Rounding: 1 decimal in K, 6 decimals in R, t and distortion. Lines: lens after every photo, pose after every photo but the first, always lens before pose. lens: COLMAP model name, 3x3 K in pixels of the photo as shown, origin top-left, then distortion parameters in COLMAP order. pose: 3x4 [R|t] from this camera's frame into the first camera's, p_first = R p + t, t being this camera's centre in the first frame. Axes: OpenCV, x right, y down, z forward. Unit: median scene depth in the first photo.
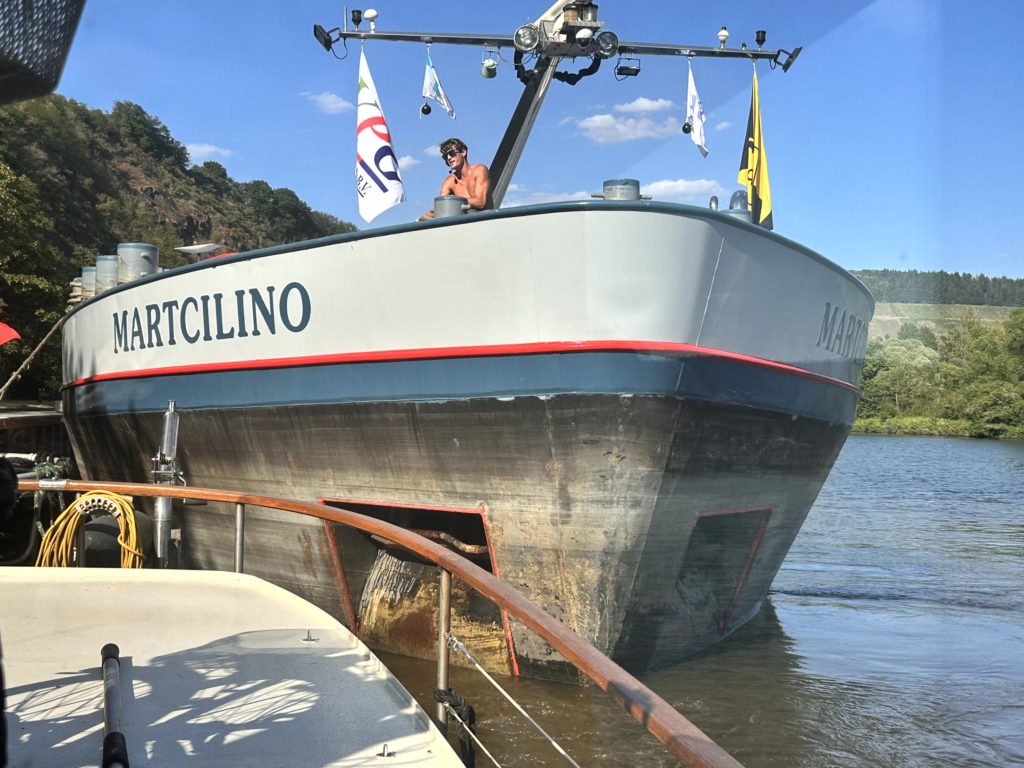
lens RADIAL K [[1366.7, 0, 466.7], [0, 1366.7, 409.5], [0, 0, 1]] dist [0.081815, 0.000000]
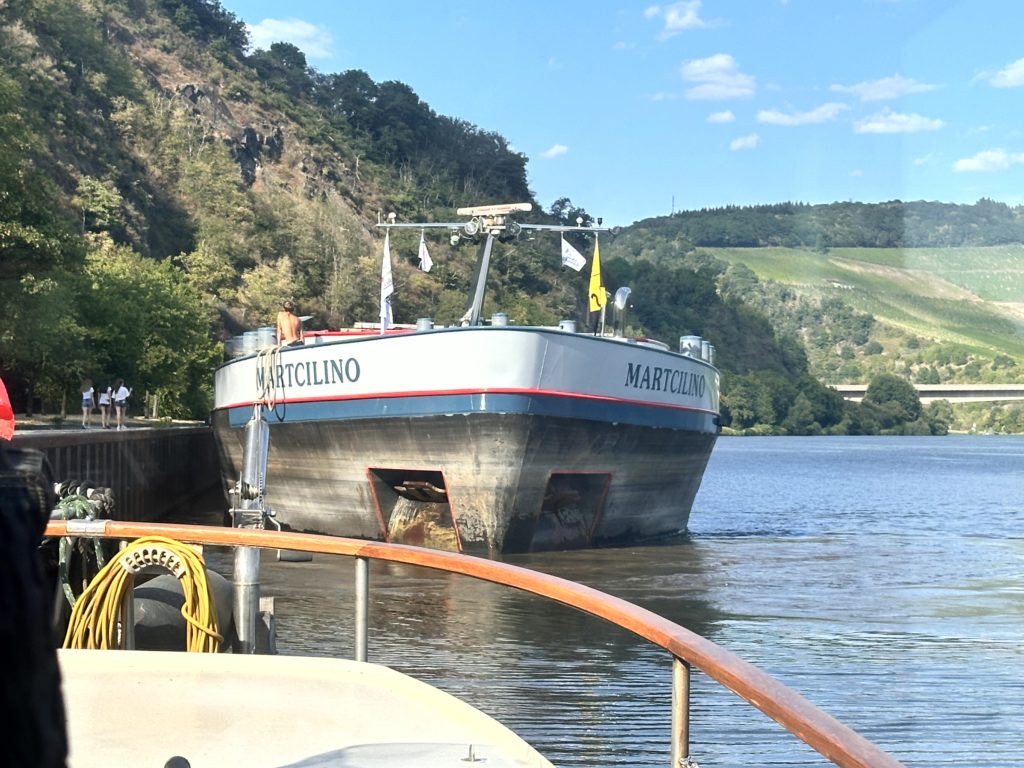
lens RADIAL K [[2196.2, 0, 521.5], [0, 2196.2, 382.4], [0, 0, 1]] dist [0.578987, 0.000000]
pose [[0.995860, -0.008334, -0.090522, 0.379285], [0.006774, 0.999823, -0.017529, 0.001746], [0.090652, 0.016844, 0.995740, -2.010436]]
